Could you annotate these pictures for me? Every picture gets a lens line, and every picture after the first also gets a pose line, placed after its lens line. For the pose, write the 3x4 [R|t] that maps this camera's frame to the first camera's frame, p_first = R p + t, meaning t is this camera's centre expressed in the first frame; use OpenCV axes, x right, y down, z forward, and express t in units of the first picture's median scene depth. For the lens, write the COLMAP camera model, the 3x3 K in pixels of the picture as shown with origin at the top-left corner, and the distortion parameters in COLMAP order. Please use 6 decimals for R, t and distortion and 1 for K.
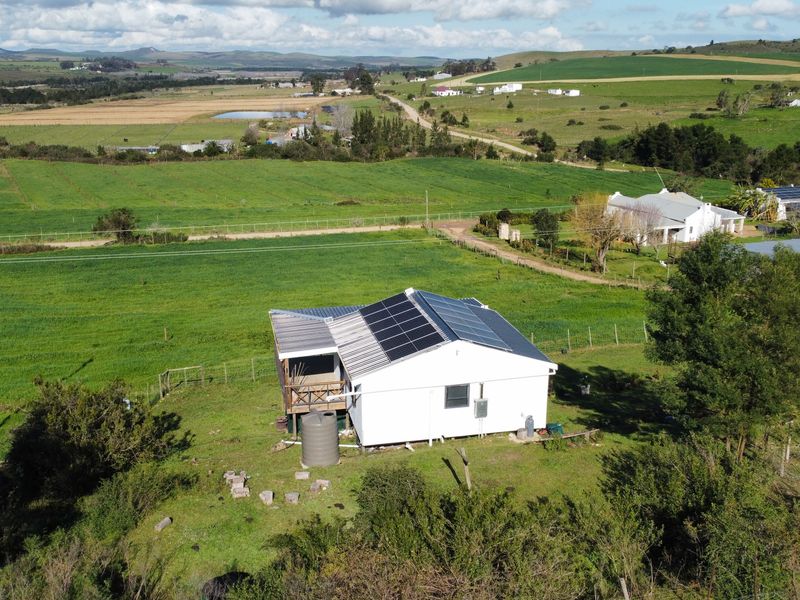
lens RADIAL K [[799.7, 0, 396.9], [0, 799.7, 298.4], [0, 0, 1]] dist [-0.010312, 0.000000]
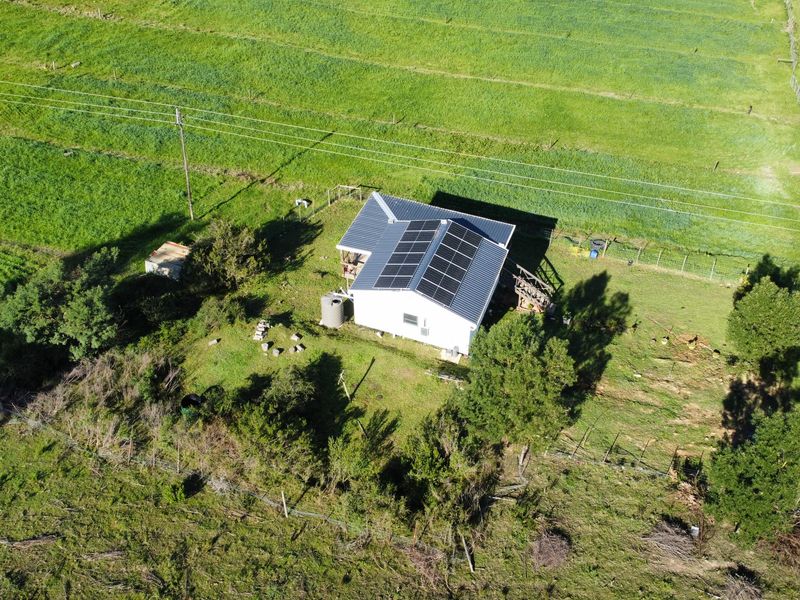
lens RADIAL K [[799.7, 0, 400.2], [0, 799.7, 303.2], [0, 0, 1]] dist [-0.010312, 0.000000]
pose [[0.834708, 0.391453, -0.387333, 0.064421], [-0.161998, 0.846779, 0.506678, -0.068654], [0.526326, -0.360181, 0.770228, -0.020306]]
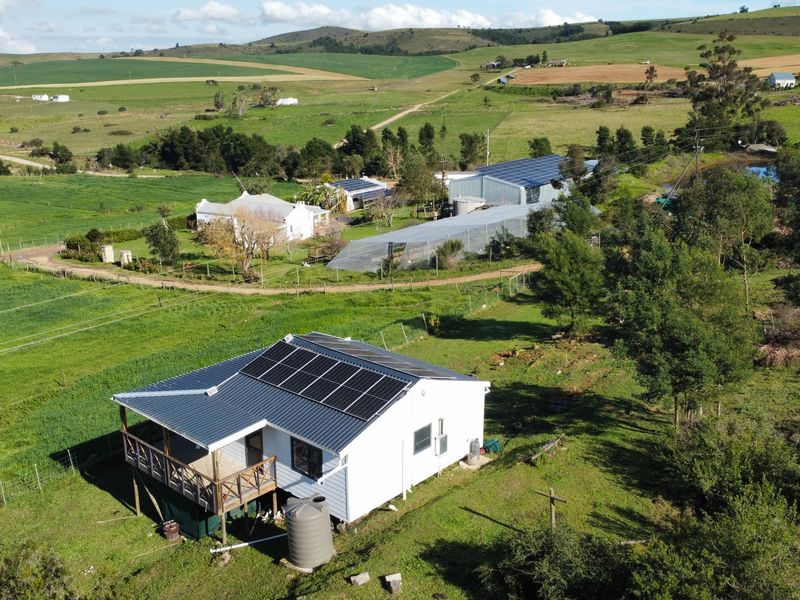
lens RADIAL K [[799.7, 0, 395.4], [0, 799.7, 300.3], [0, 0, 1]] dist [-0.010312, 0.000000]
pose [[0.812633, -0.165912, 0.558661, -0.043803], [0.166161, 0.984791, 0.050766, -0.008808], [-0.558587, 0.051573, 0.827841, 0.023609]]
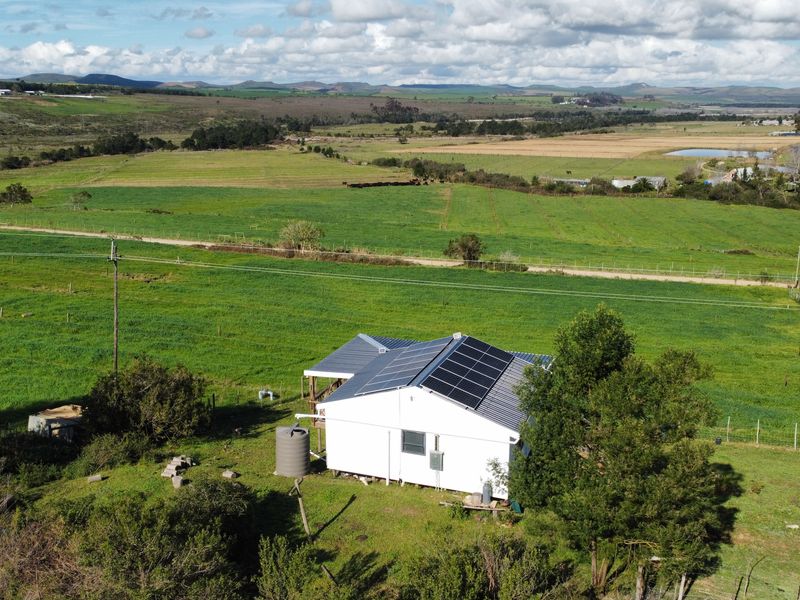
lens RADIAL K [[799.7, 0, 398.6], [0, 799.7, 300.5], [0, 0, 1]] dist [-0.010312, 0.000000]
pose [[0.840090, 0.133162, -0.525849, 0.055198], [-0.153385, 0.988153, 0.005186, -0.005389], [0.520310, 0.076301, 0.850562, 0.012988]]
